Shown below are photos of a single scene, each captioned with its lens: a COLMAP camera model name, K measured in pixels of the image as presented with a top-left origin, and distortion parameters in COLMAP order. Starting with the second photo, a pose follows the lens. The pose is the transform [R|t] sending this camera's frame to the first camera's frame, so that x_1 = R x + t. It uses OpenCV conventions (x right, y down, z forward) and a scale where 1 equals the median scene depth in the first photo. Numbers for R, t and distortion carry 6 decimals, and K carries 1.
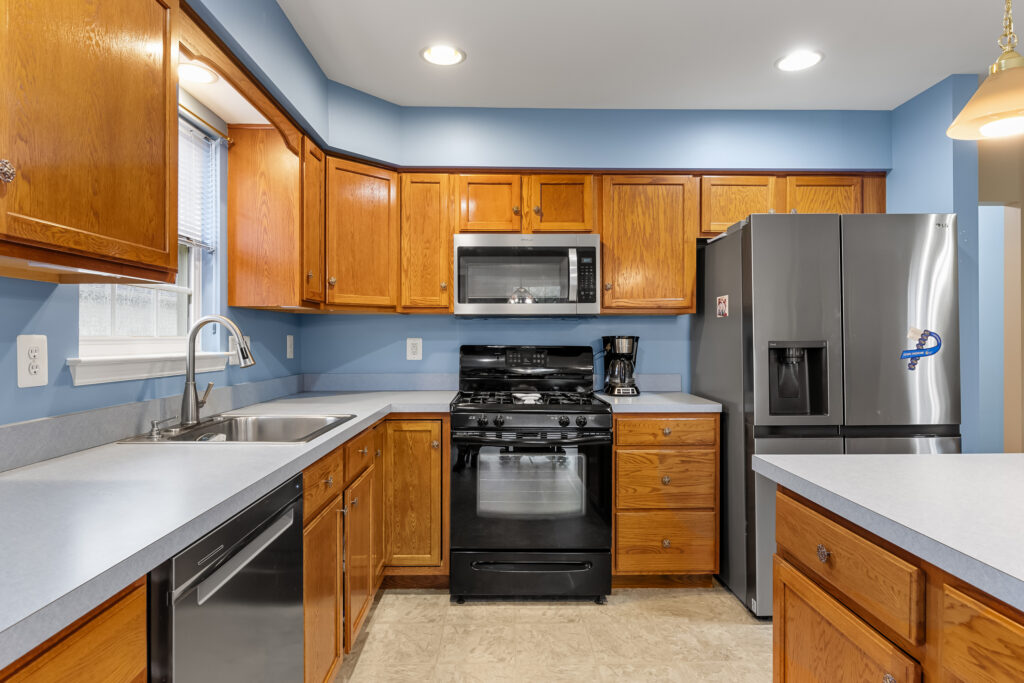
lens RADIAL K [[569.7, 0, 511.6], [0, 569.7, 340.6], [0, 0, 1]] dist [-0.012113, -0.002359]
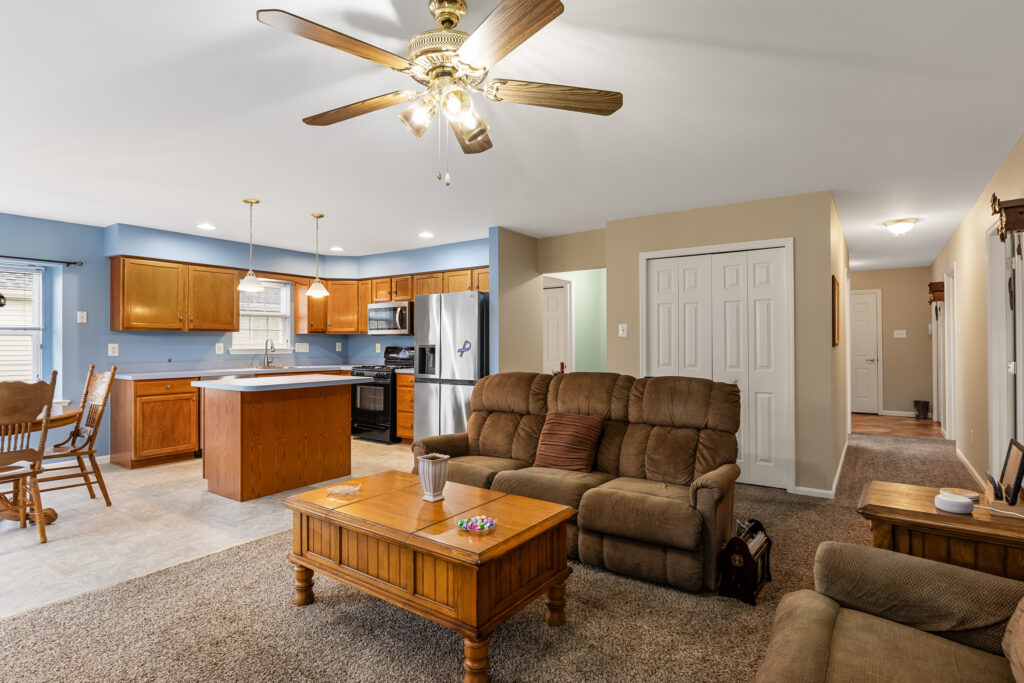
lens RADIAL K [[540.2, 0, 510.0], [0, 540.2, 340.6], [0, 0, 1]] dist [-0.001828, -0.000255]
pose [[0.814664, -0.002312, -0.579928, 2.112820], [-0.000038, 0.999992, -0.004041, -0.008553], [0.579933, 0.003314, 0.814657, -0.727012]]
